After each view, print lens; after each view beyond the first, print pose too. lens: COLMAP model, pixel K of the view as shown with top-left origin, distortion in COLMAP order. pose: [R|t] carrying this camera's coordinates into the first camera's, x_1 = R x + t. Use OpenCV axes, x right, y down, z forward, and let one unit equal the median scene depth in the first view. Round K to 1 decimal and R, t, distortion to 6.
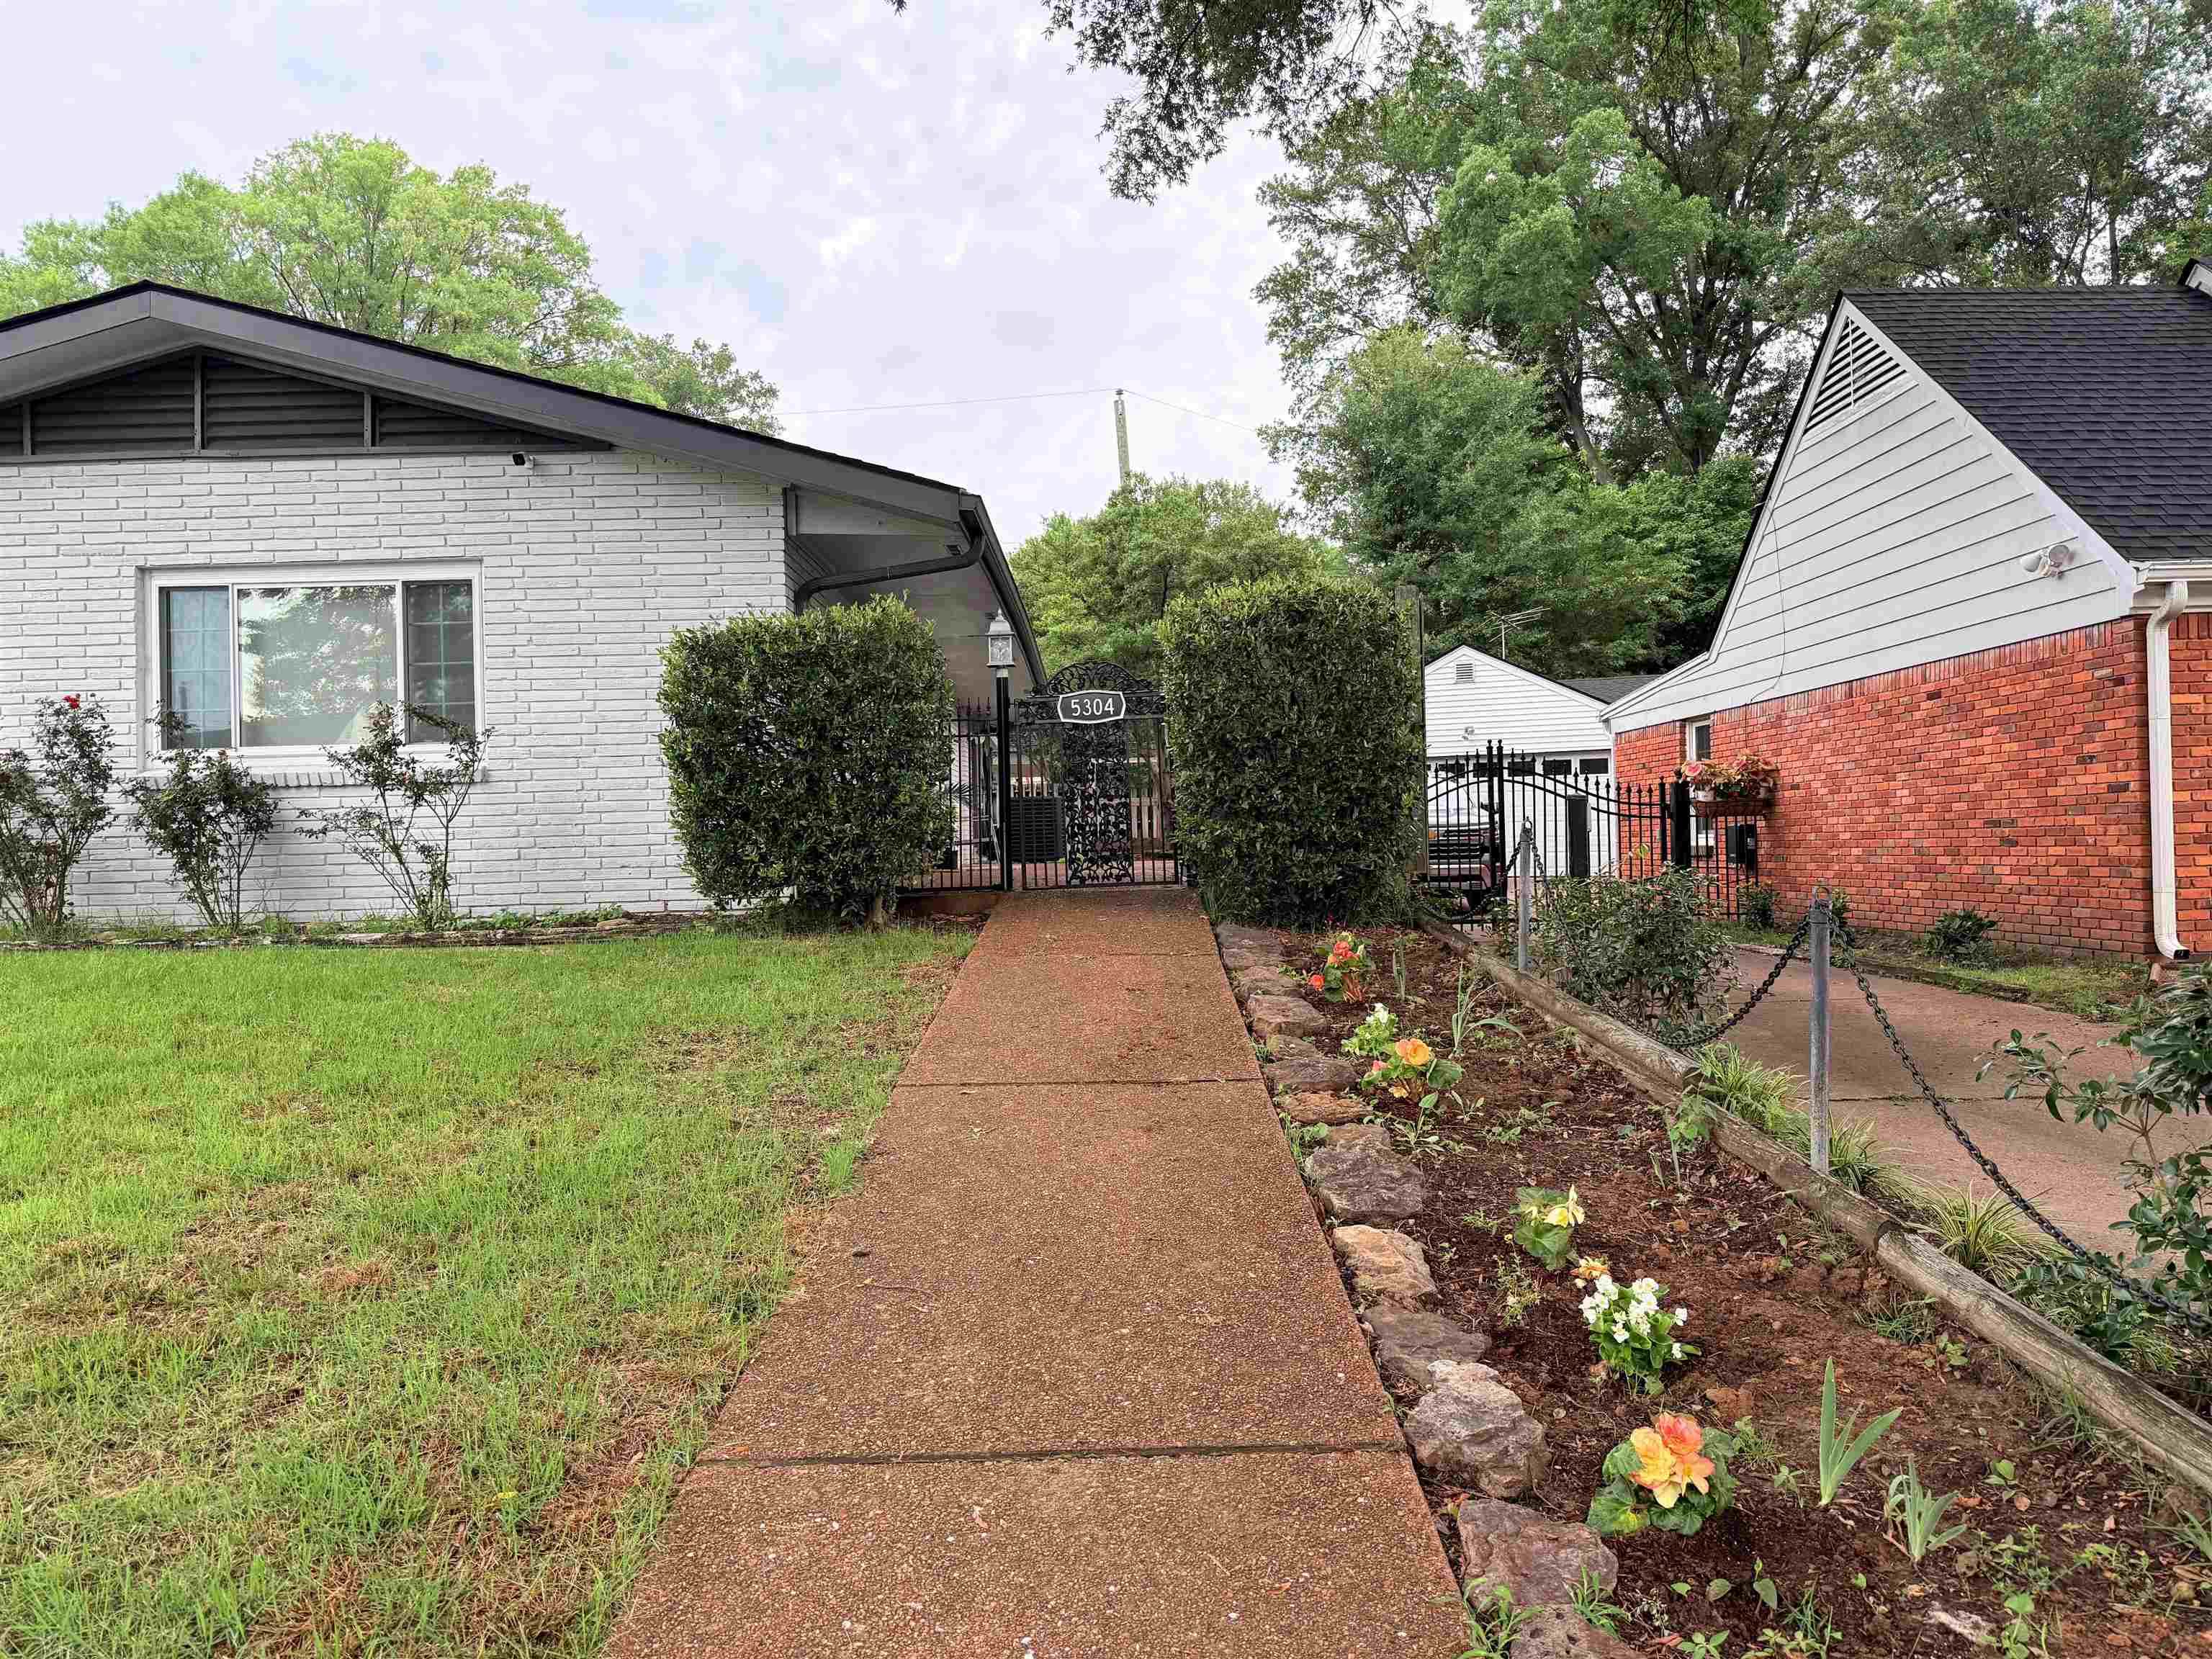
lens RADIAL K [[1529.8, 0, 1106.0], [0, 1529.8, 829.5], [0, 0, 1]] dist [0.030805, -0.005212]
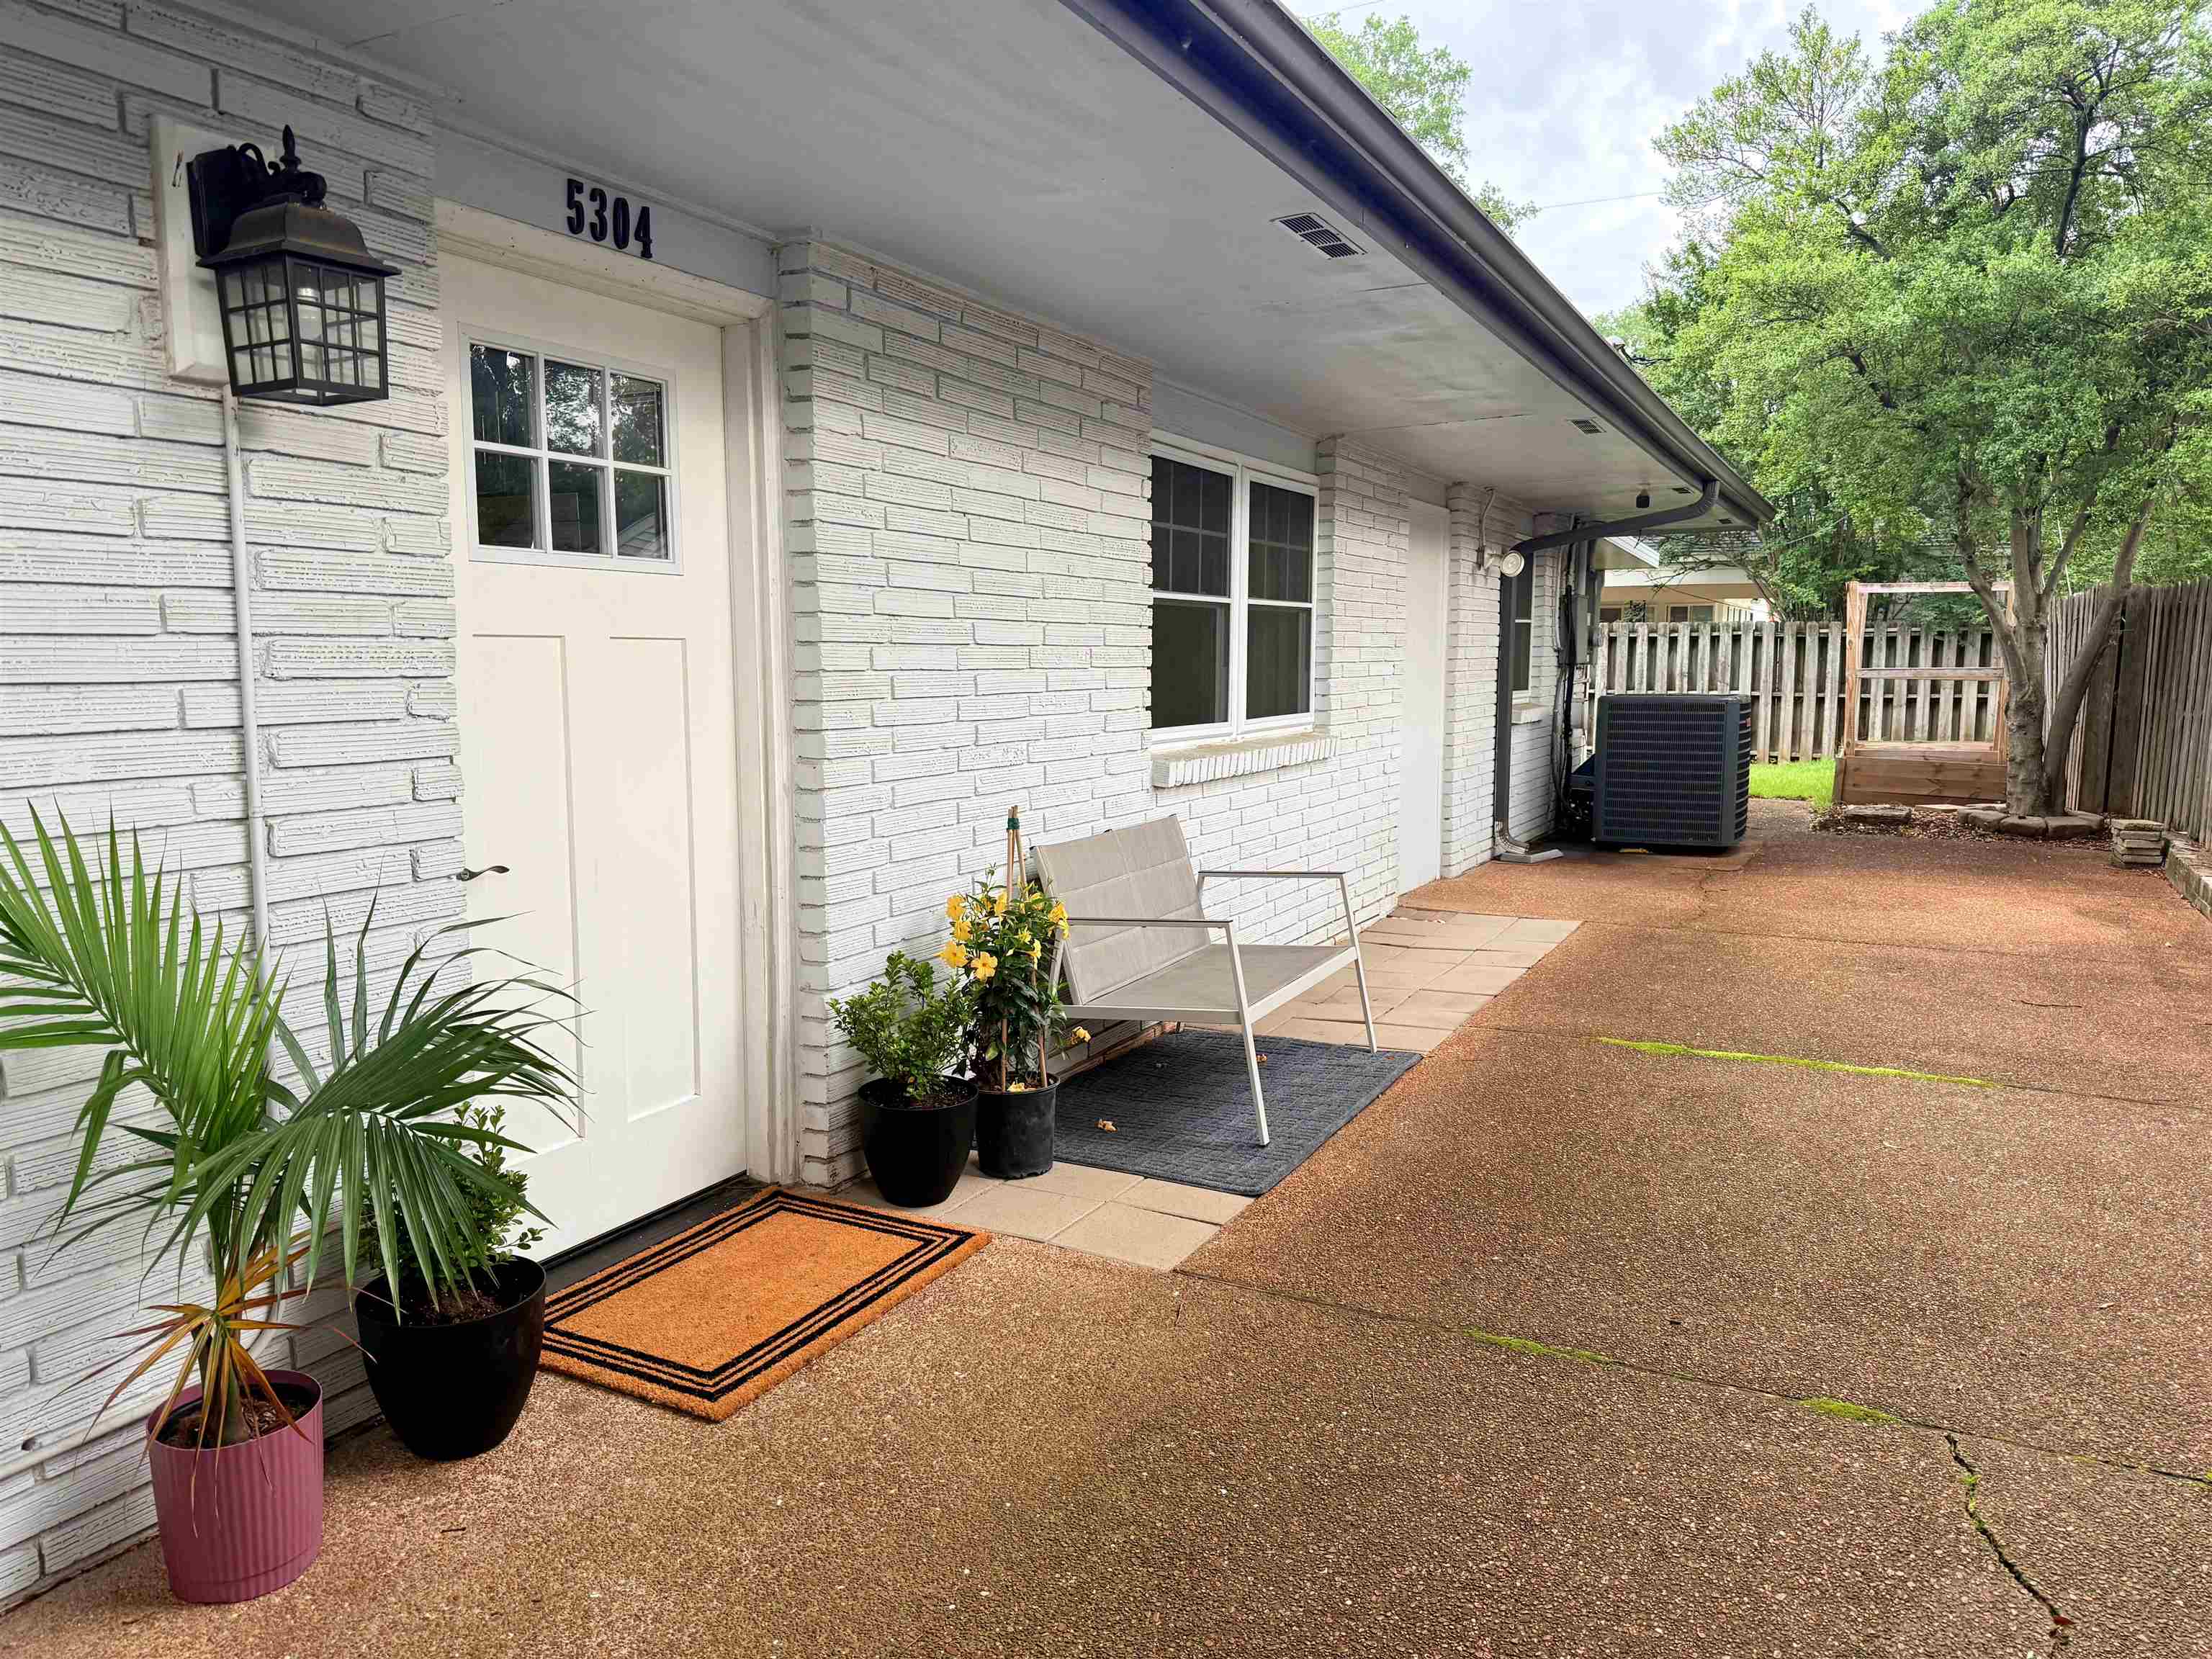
lens RADIAL K [[1529.8, 0, 1106.0], [0, 1529.8, 829.5], [0, 0, 1]] dist [0.030805, -0.005212]
pose [[0.884686, 0.076497, -0.459867, 0.007421], [-0.016082, 0.990866, 0.133889, -0.018914], [0.465909, -0.111055, 0.877836, 0.276965]]
